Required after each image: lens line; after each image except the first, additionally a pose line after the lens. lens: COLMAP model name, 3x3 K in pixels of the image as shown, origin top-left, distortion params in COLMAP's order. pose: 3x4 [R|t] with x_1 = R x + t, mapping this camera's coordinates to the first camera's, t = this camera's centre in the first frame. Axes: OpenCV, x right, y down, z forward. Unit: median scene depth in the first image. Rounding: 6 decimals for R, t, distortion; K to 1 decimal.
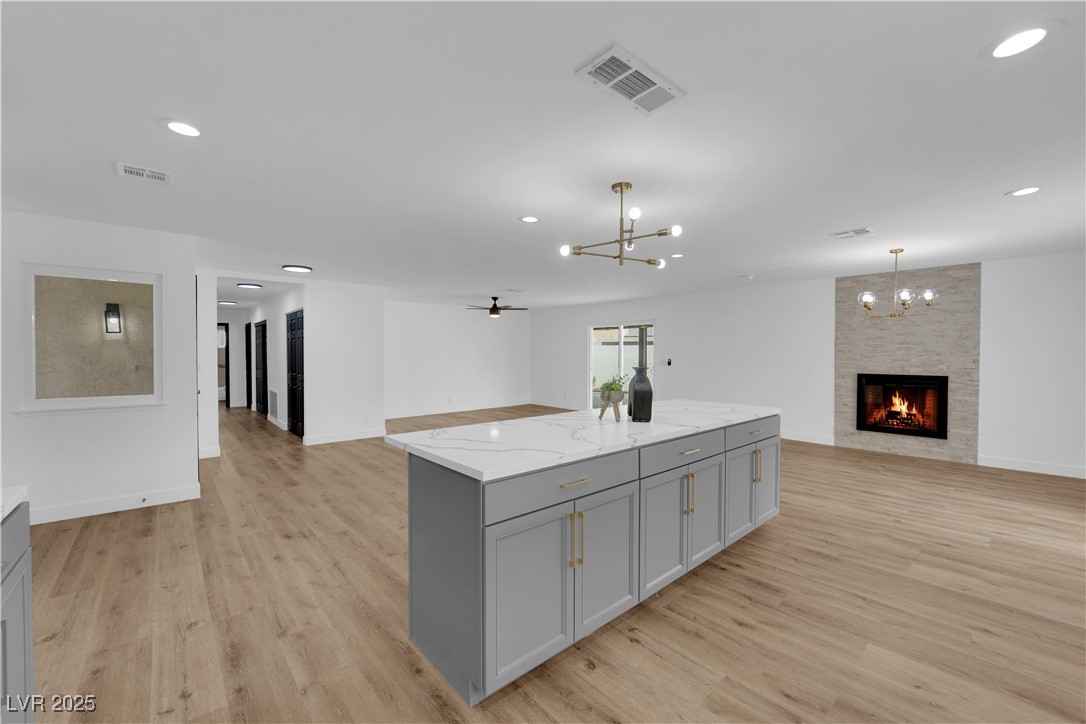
lens RADIAL K [[437.5, 0, 542.4], [0, 437.5, 360.4], [0, 0, 1]] dist [-0.020321, -0.001131]
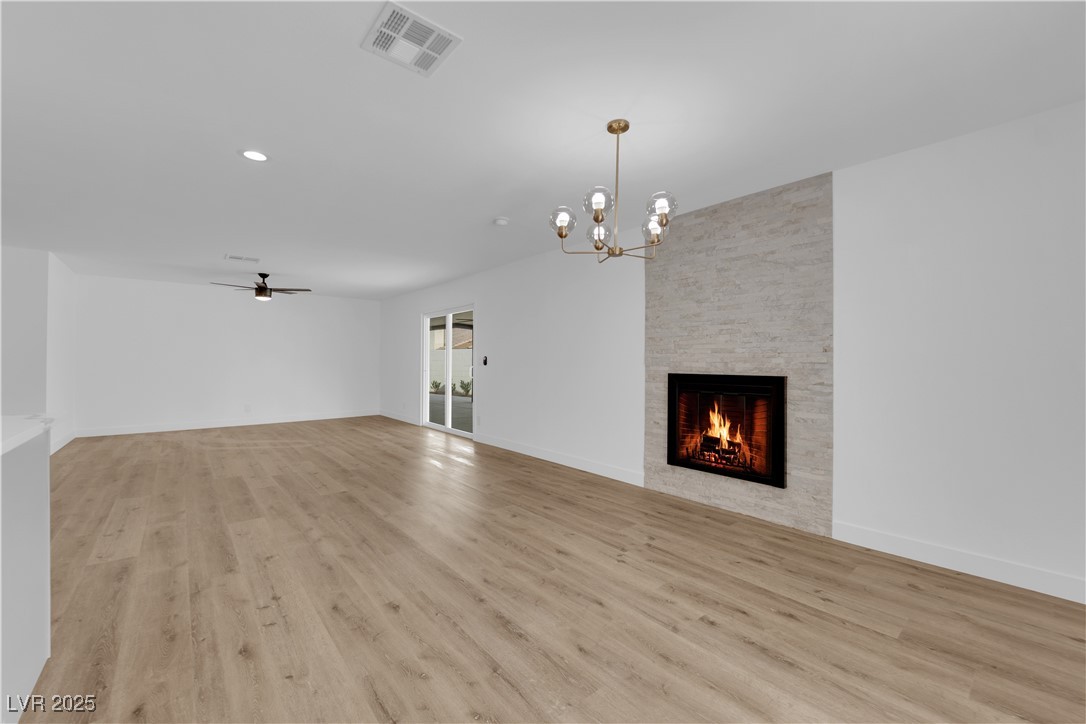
lens RADIAL K [[437.5, 0, 542.4], [0, 437.5, 360.4], [0, 0, 1]] dist [-0.020321, -0.001131]
pose [[0.999214, 0.007904, -0.038835, 0.640101], [-0.008751, 0.999726, -0.021695, 0.029886], [0.038653, 0.022018, 0.999010, 0.407976]]
